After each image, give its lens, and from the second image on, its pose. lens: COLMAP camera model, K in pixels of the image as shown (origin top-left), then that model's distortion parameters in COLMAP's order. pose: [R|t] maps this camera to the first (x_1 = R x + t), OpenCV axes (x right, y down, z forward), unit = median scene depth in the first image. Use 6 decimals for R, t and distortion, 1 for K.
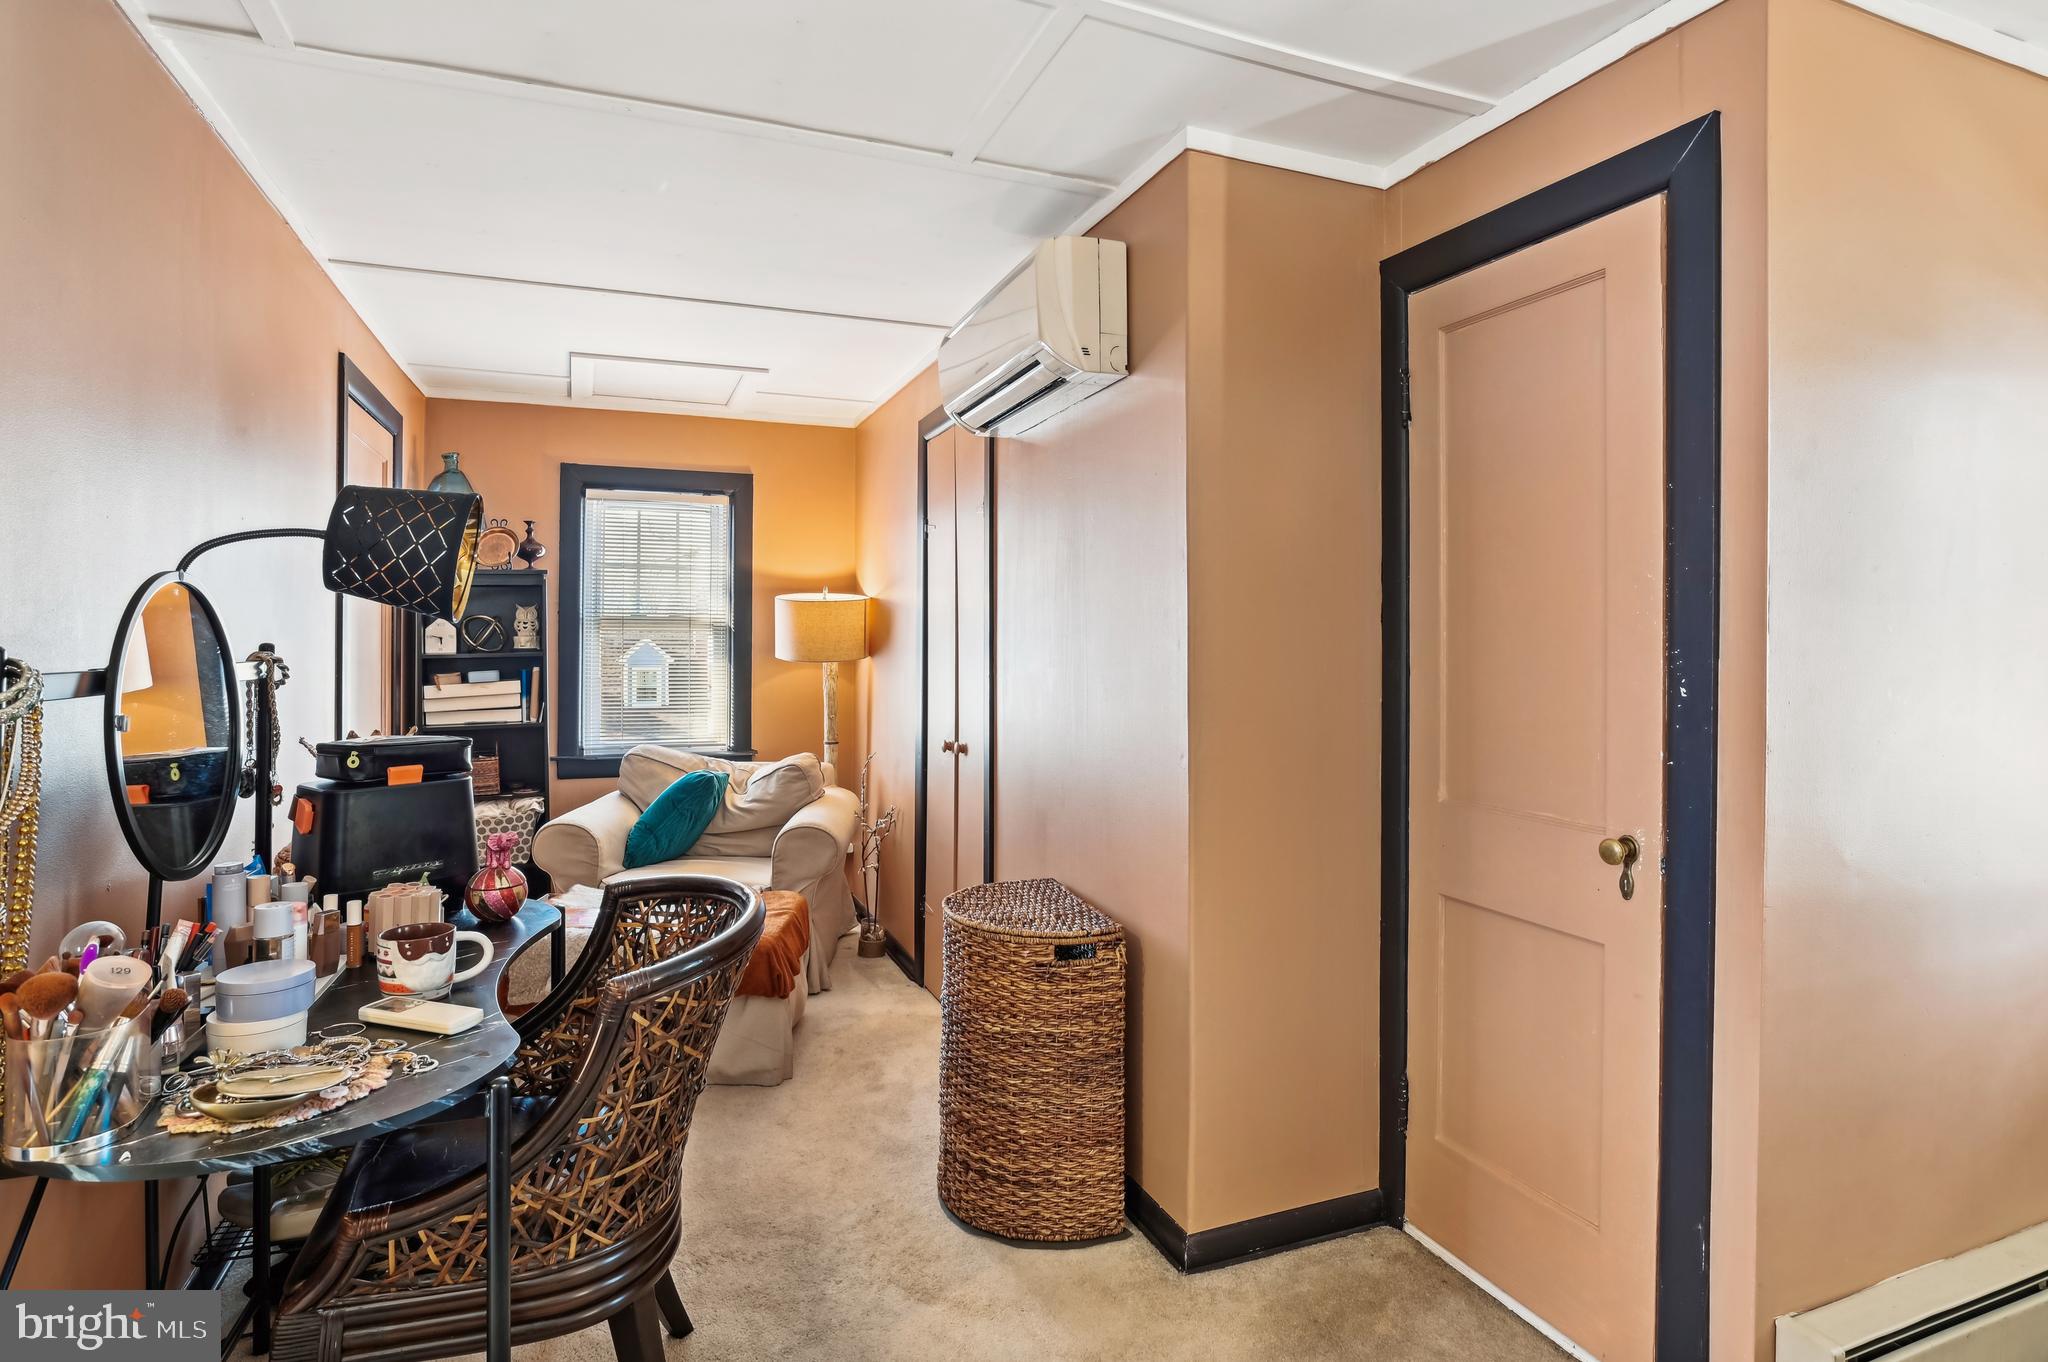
lens RADIAL K [[1076.9, 0, 1076.6], [0, 1076.9, 628.5], [0, 0, 1]] dist [-0.039473, 0.014736]
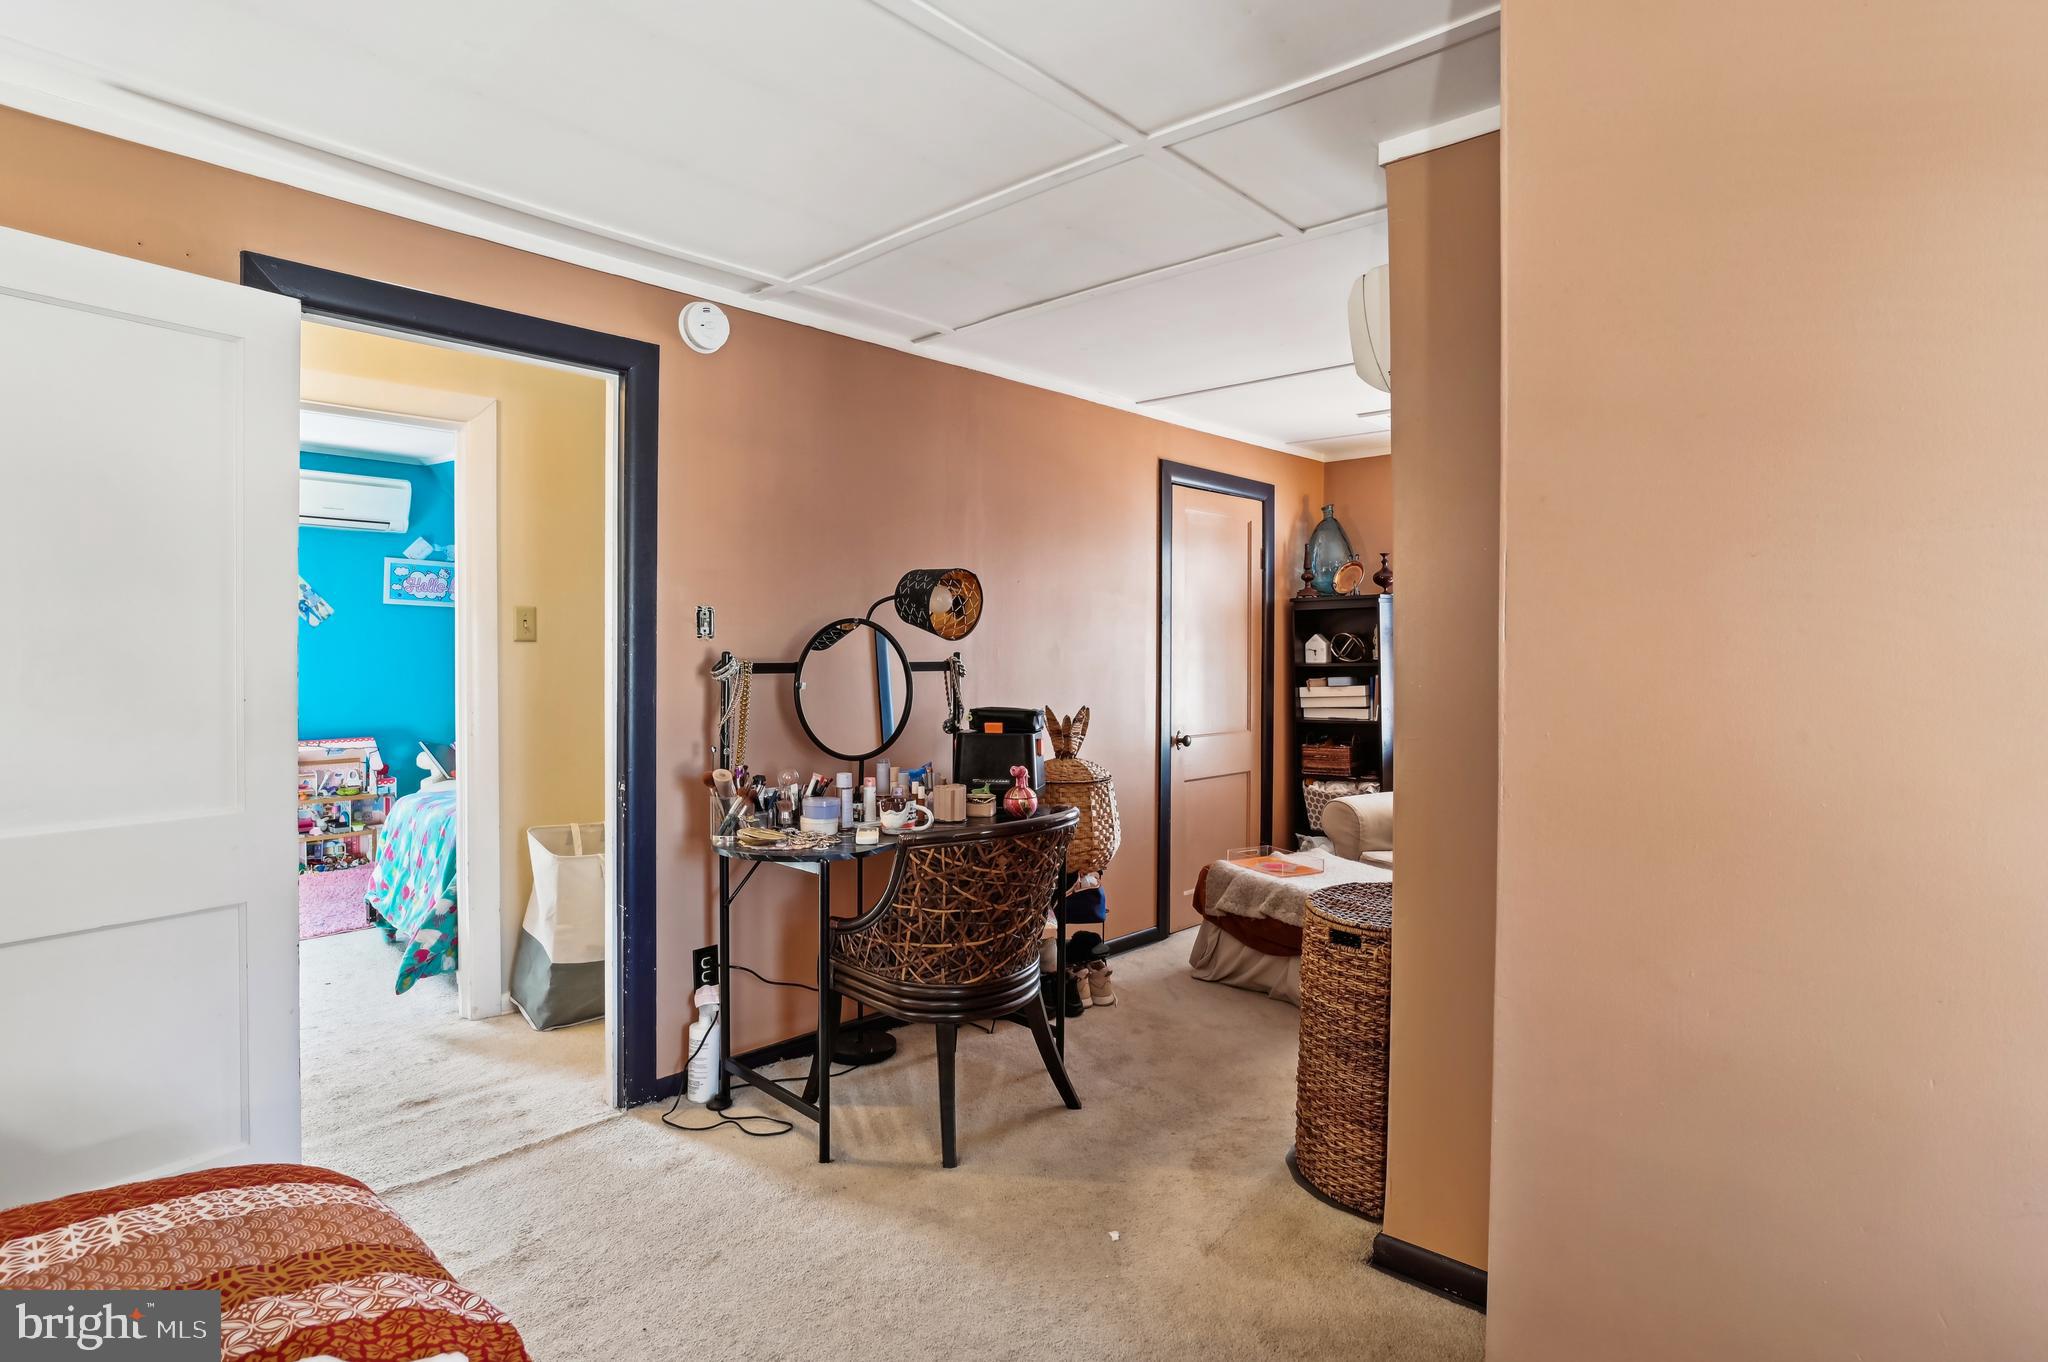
lens RADIAL K [[1076.9, 0, 1027.2], [0, 1076.9, 675.2], [0, 0, 1]] dist [-0.039473, 0.014736]
pose [[0.420312, 0.019301, -0.907174, 0.837329], [0.007186, 0.999672, 0.024599, 0.007531], [0.907351, -0.016859, 0.420035, 0.260889]]
